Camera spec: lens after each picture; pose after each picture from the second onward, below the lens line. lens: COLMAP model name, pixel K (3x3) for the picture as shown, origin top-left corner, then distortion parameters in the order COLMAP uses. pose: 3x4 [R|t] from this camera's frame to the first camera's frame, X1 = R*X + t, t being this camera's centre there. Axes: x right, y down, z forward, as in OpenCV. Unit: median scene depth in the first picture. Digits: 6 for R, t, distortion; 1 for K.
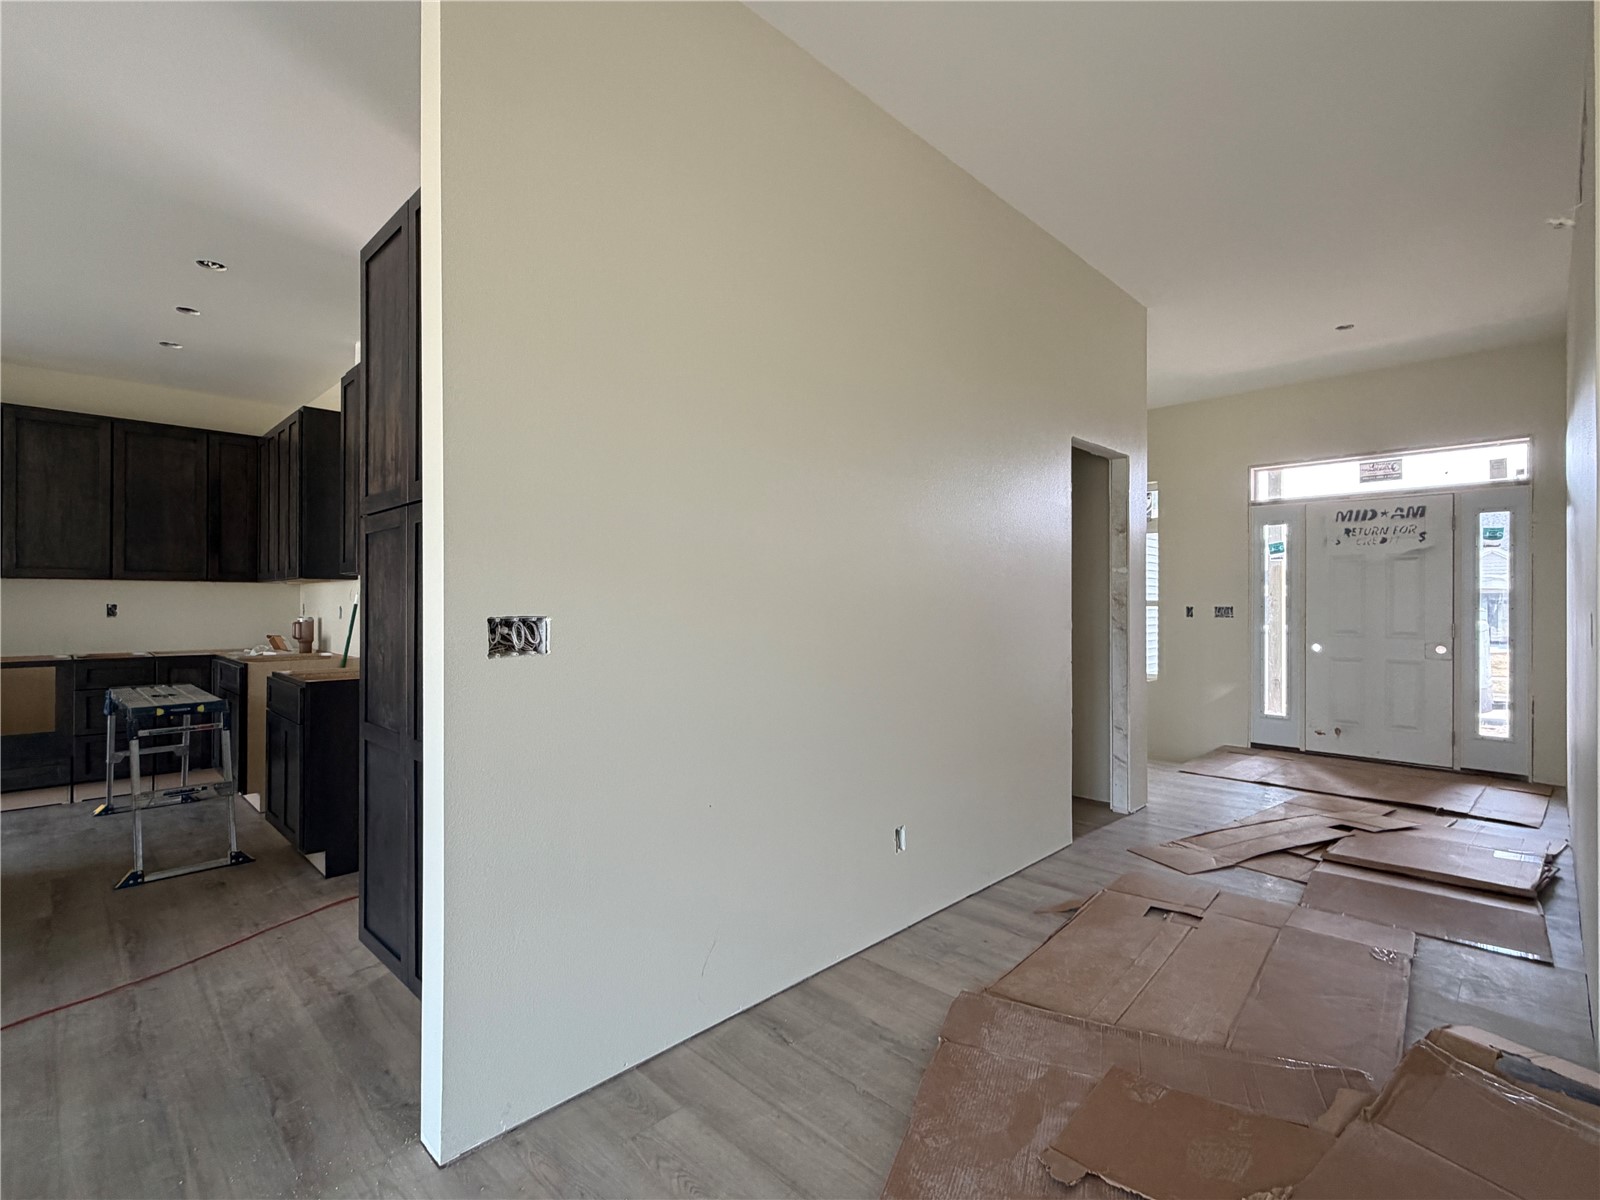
lens RADIAL K [[744.4, 0, 800.0], [0, 744.4, 600.0], [0, 0, 1]] dist [-0.001911, -0.000373]
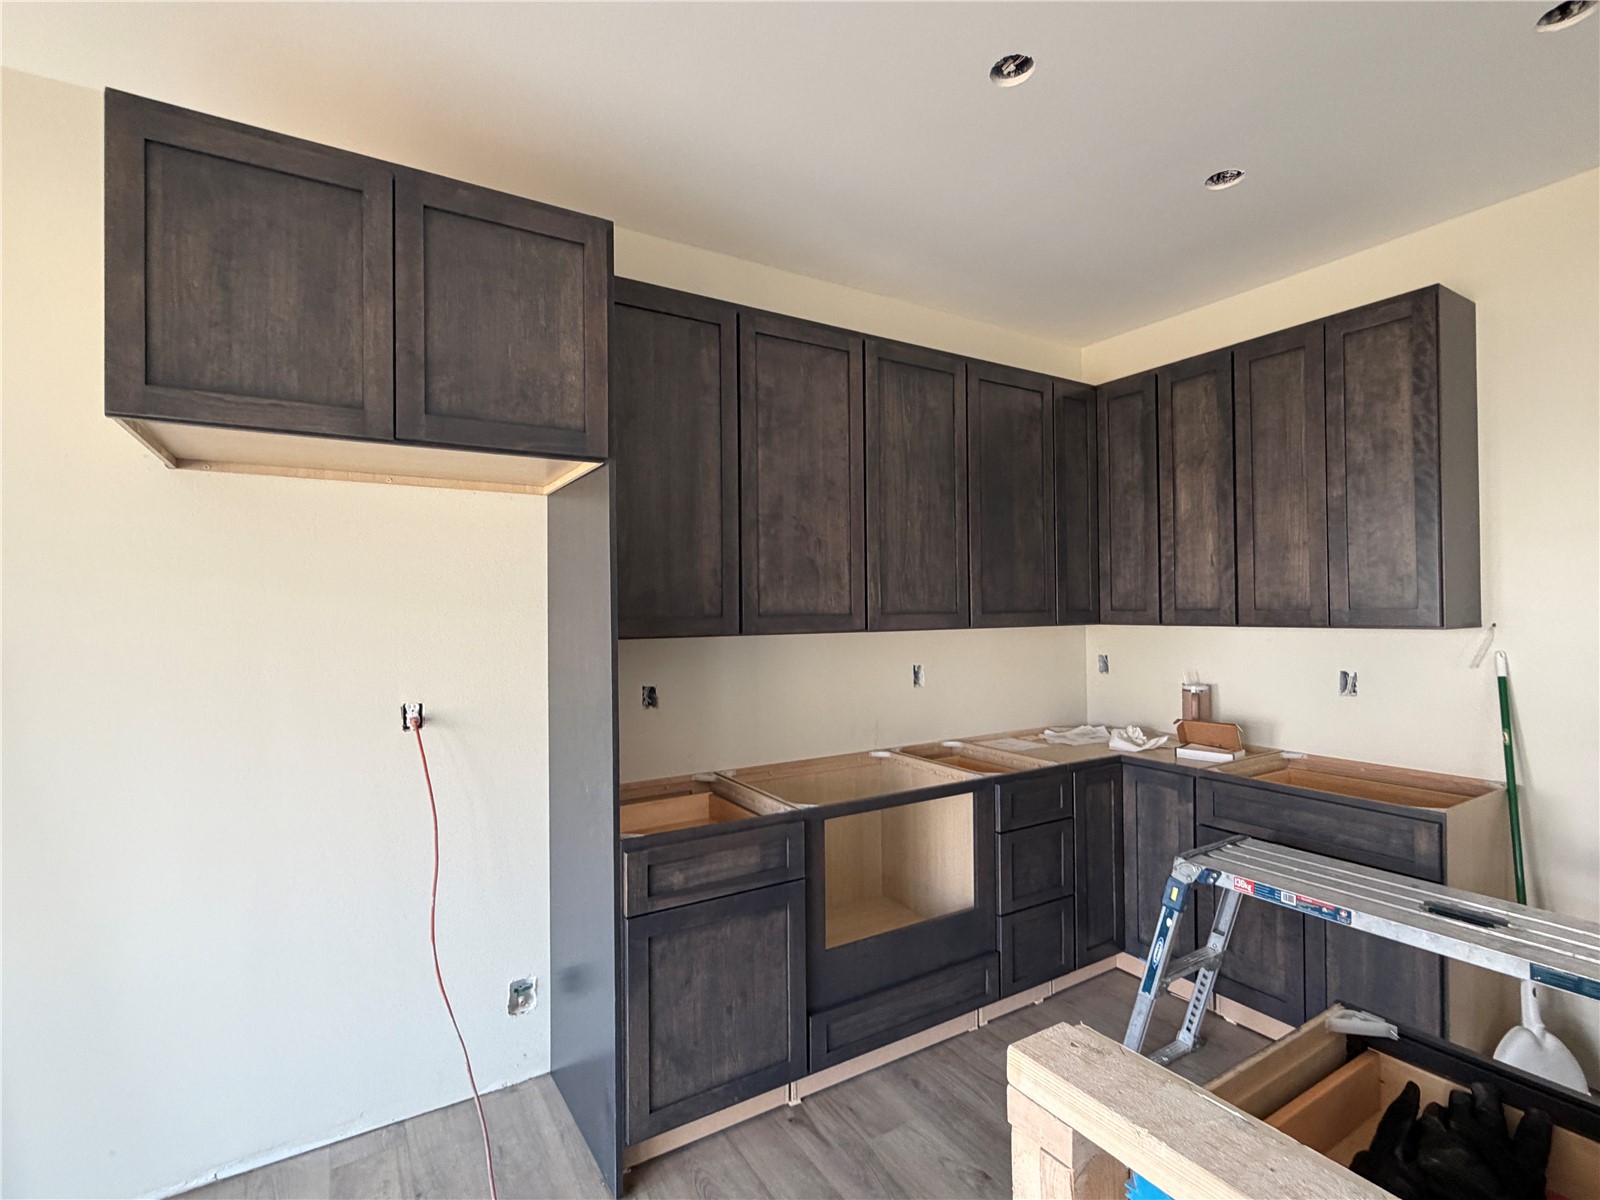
lens RADIAL K [[744.4, 0, 800.0], [0, 744.4, 600.0], [0, 0, 1]] dist [-0.001911, -0.000373]
pose [[0.971117, -0.010982, -0.238350, -0.889034], [0.009613, 0.999930, -0.006904, -0.046175], [0.238409, 0.004413, 0.971155, 0.380244]]
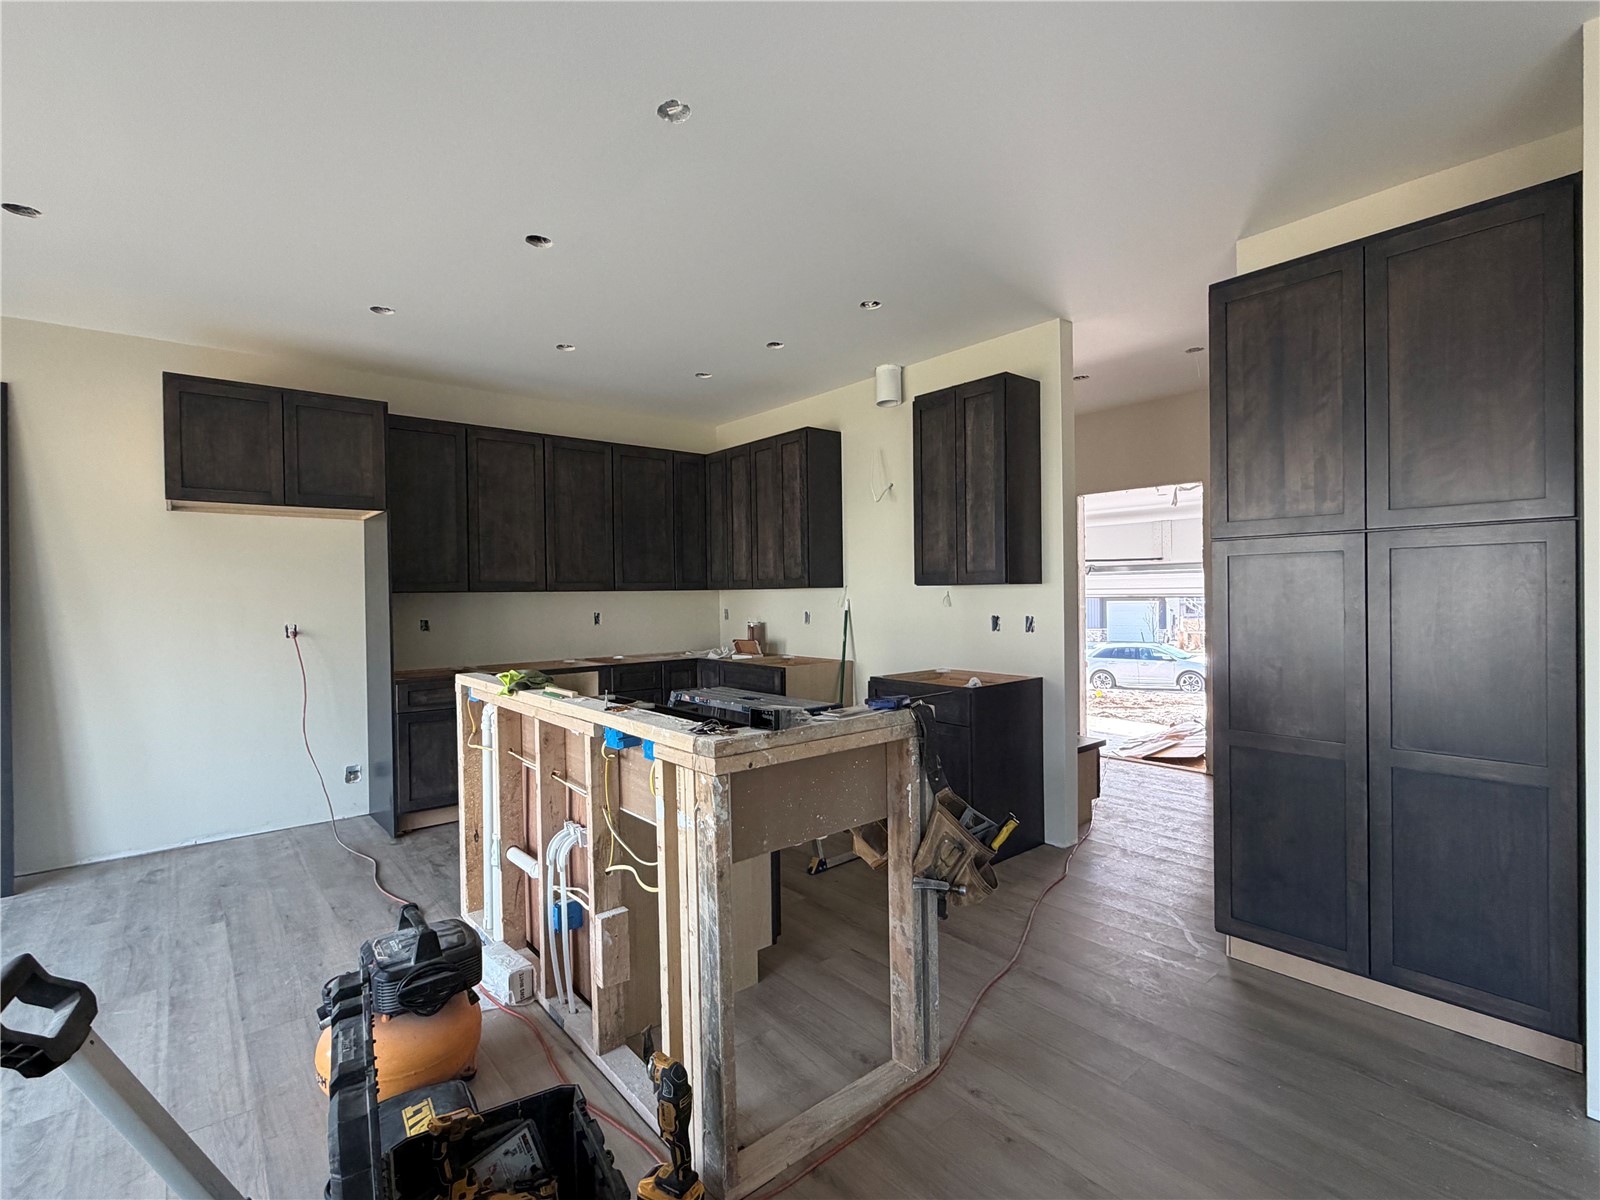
lens RADIAL K [[744.4, 0, 800.0], [0, 744.4, 600.0], [0, 0, 1]] dist [-0.001911, -0.000373]
pose [[0.994963, -0.011139, -0.099622, -0.529254], [0.012546, 0.999830, 0.013514, -0.024817], [0.099455, -0.014695, 0.994934, -0.062988]]
